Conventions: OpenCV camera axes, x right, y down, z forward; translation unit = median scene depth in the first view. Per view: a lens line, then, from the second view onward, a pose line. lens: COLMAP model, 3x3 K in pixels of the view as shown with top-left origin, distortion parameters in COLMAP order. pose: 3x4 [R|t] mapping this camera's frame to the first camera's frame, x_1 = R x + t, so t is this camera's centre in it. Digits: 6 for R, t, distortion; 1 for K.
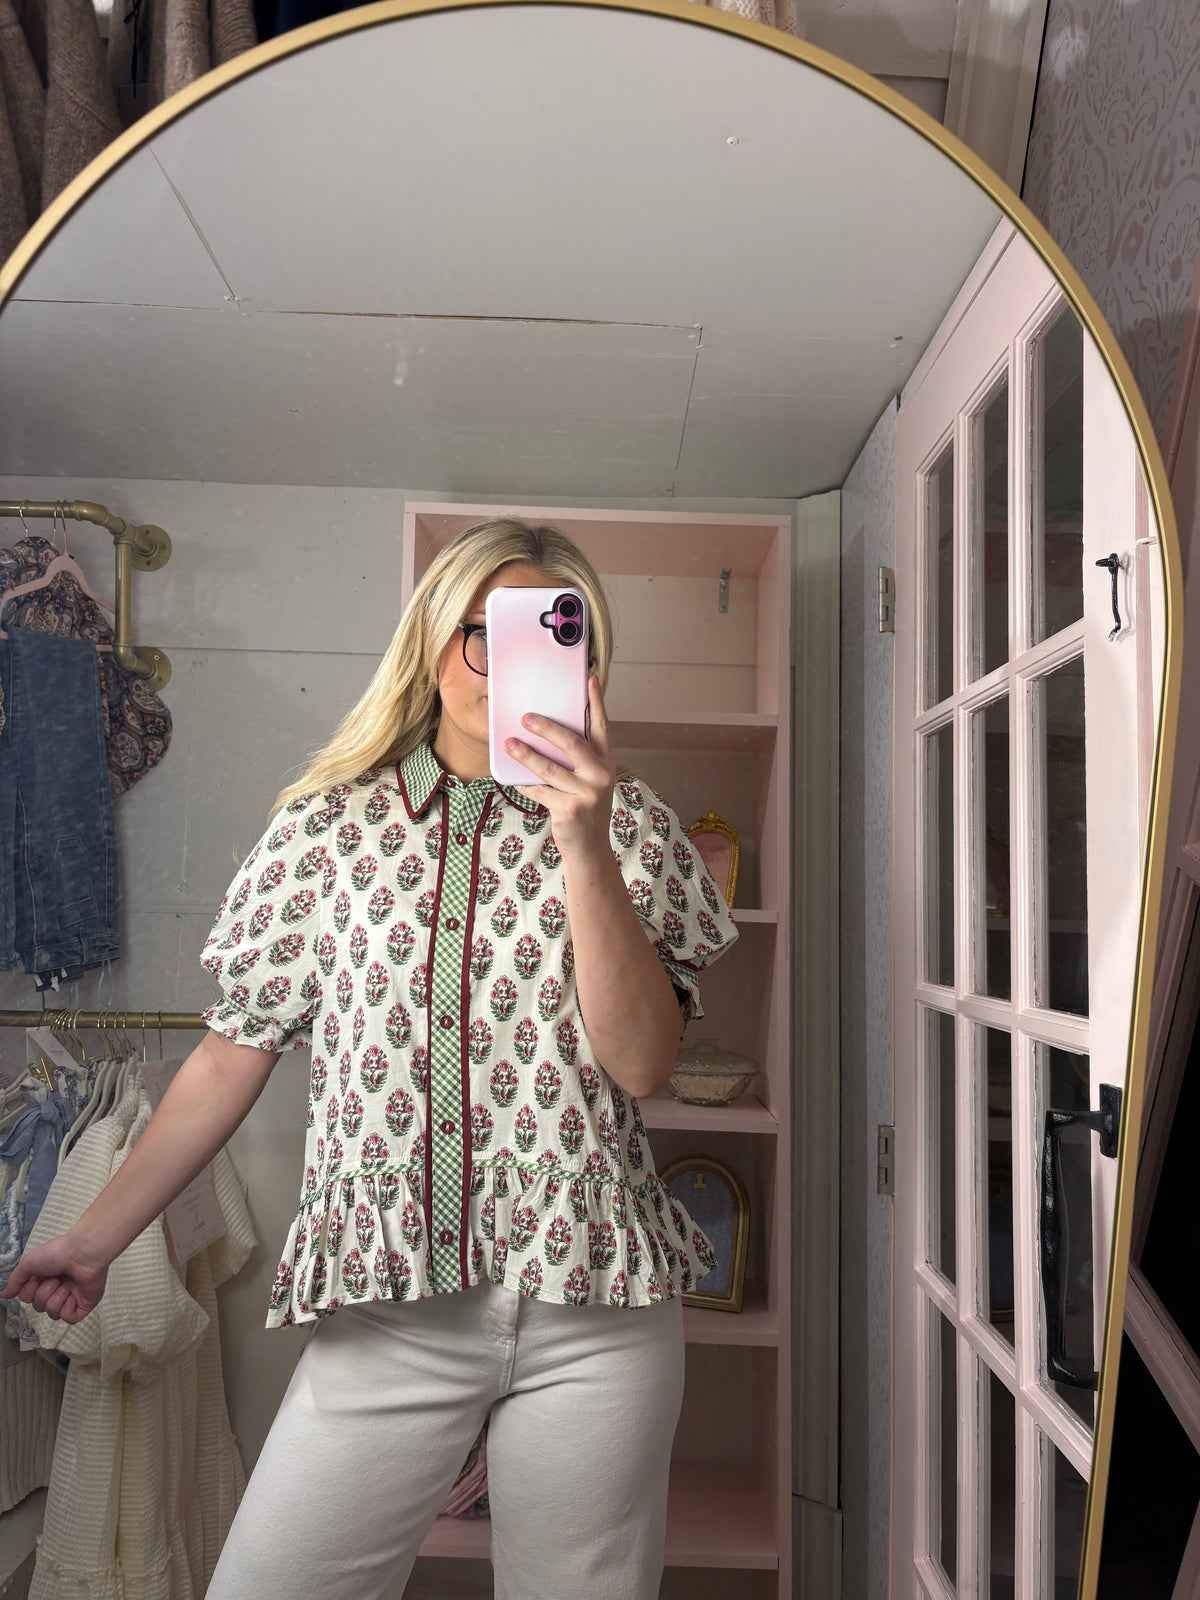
lens RADIAL K [[1178.8, 0, 600.0], [0, 1178.8, 800.0], [0, 0, 1]] dist [0.001466, 0.003010]
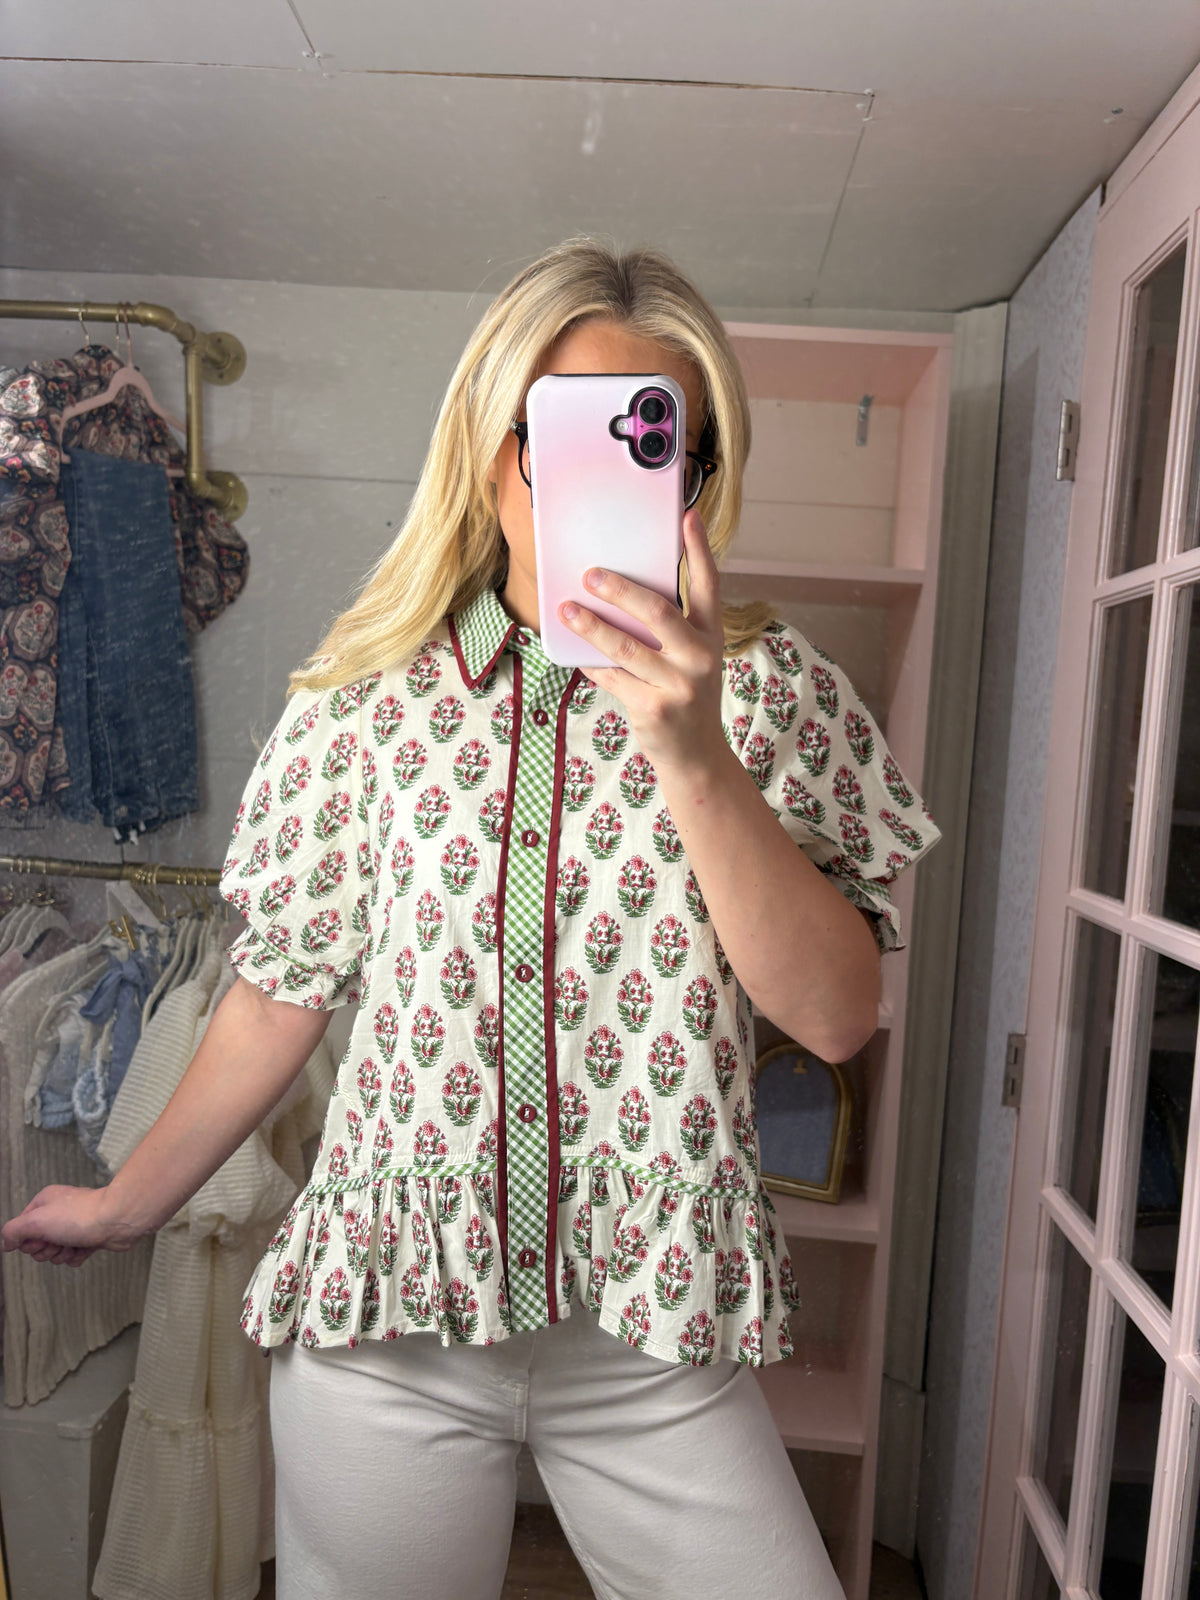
lens RADIAL K [[1177.6, 0, 602.0], [0, 1177.6, 811.5], [0, 0, 1]] dist [-0.004201, -0.006011]
pose [[0.997530, 0.040974, -0.057049, -0.032268], [-0.031310, 0.986451, 0.161039, -0.030628], [0.062875, -0.158855, 0.985298, 0.093671]]
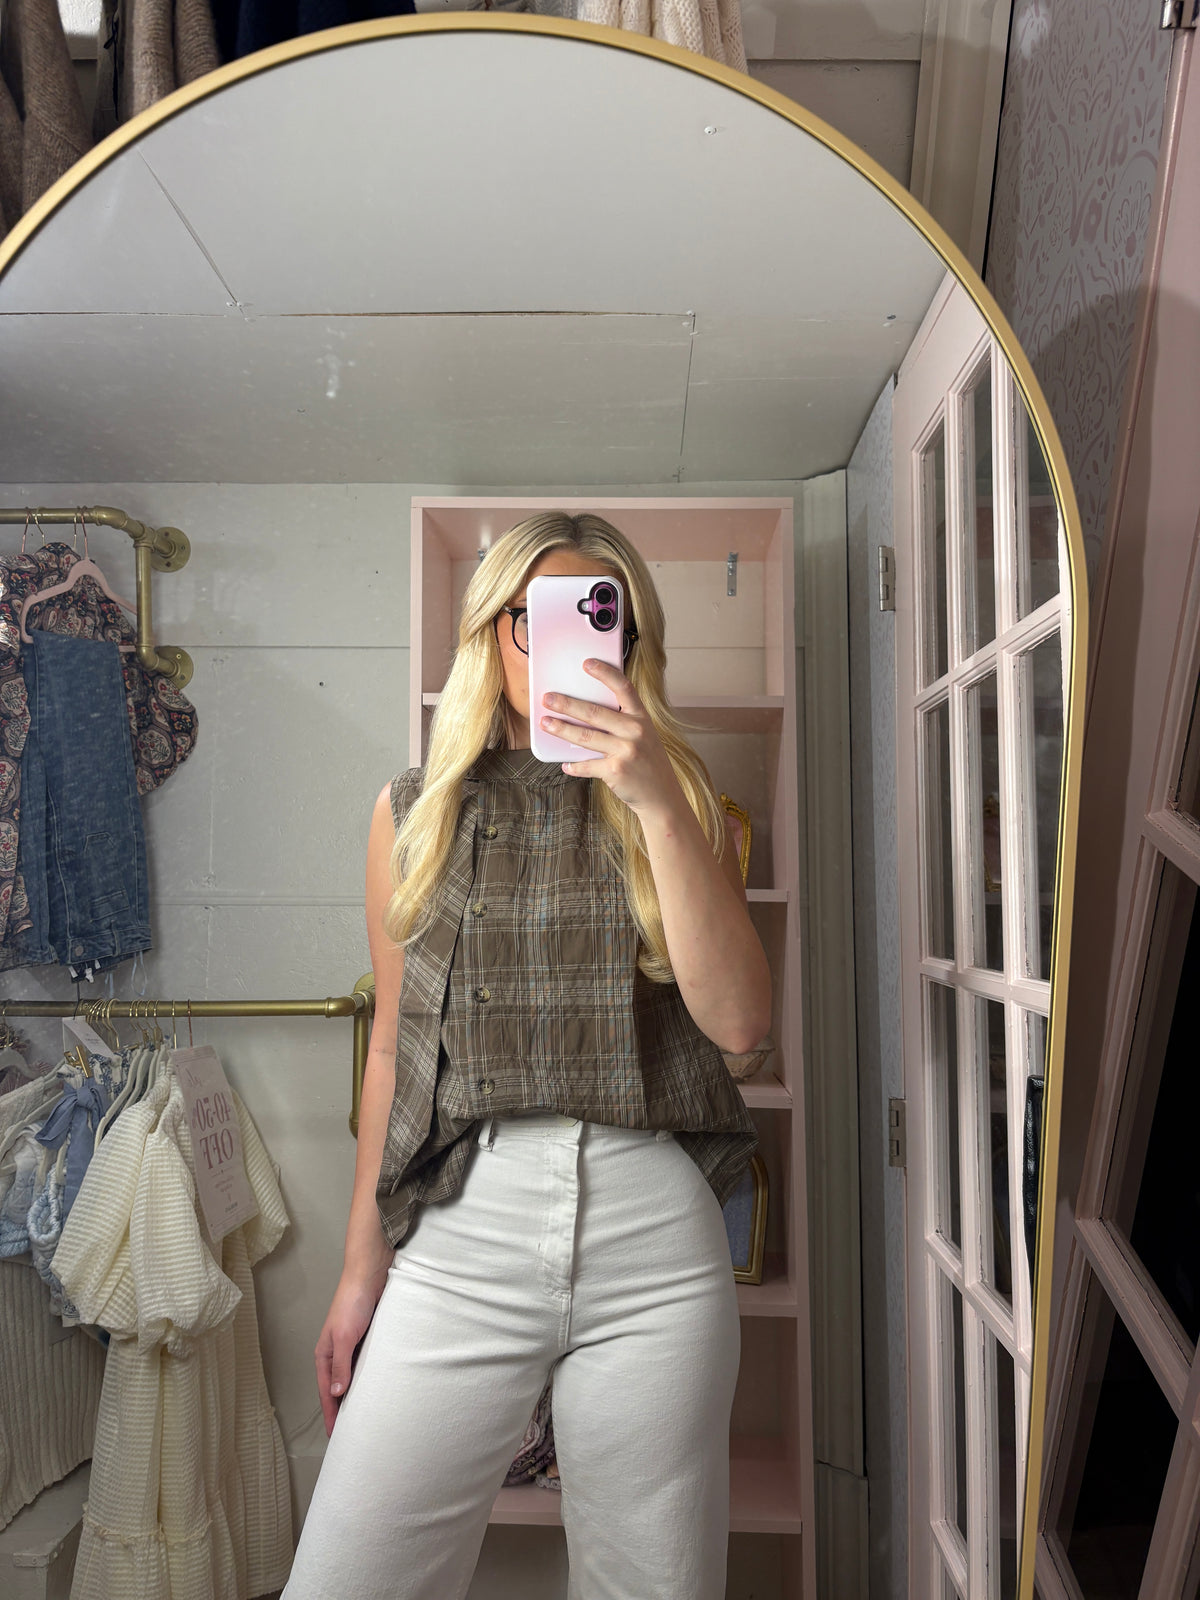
lens RADIAL K [[1178.8, 0, 600.0], [0, 1178.8, 800.0], [0, 0, 1]] dist [0.001466, 0.003010]
pose [[0.999108, -0.024570, -0.034333, 0.026567], [0.024983, 0.999620, 0.011652, 0.001585], [0.034034, -0.012499, 0.999343, -0.016835]]
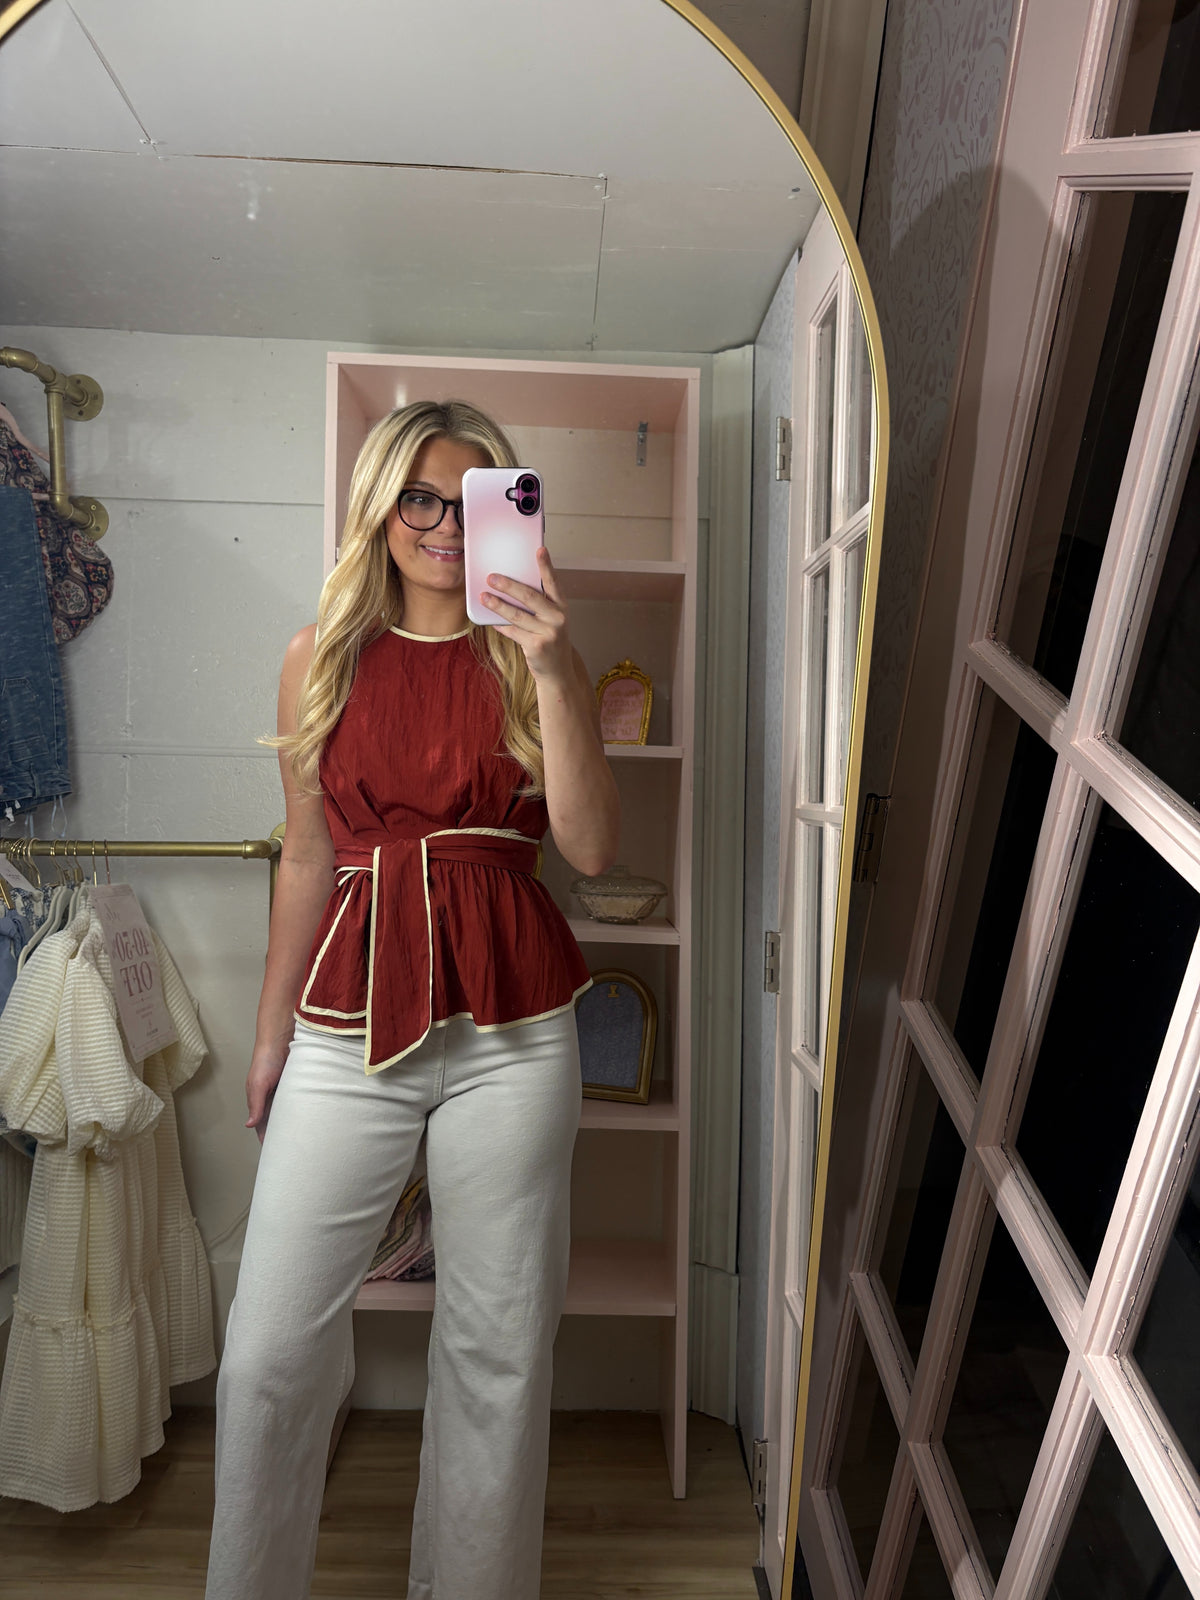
lens RADIAL K [[1178.8, 0, 600.0], [0, 1178.8, 800.0], [0, 0, 1]] dist [0.001466, 0.003010]
pose [[0.999510, -0.003178, 0.031141, 0.041785], [-0.000035, 0.994720, 0.102627, 0.034208], [-0.031303, -0.102578, 0.994232, -0.080486]]
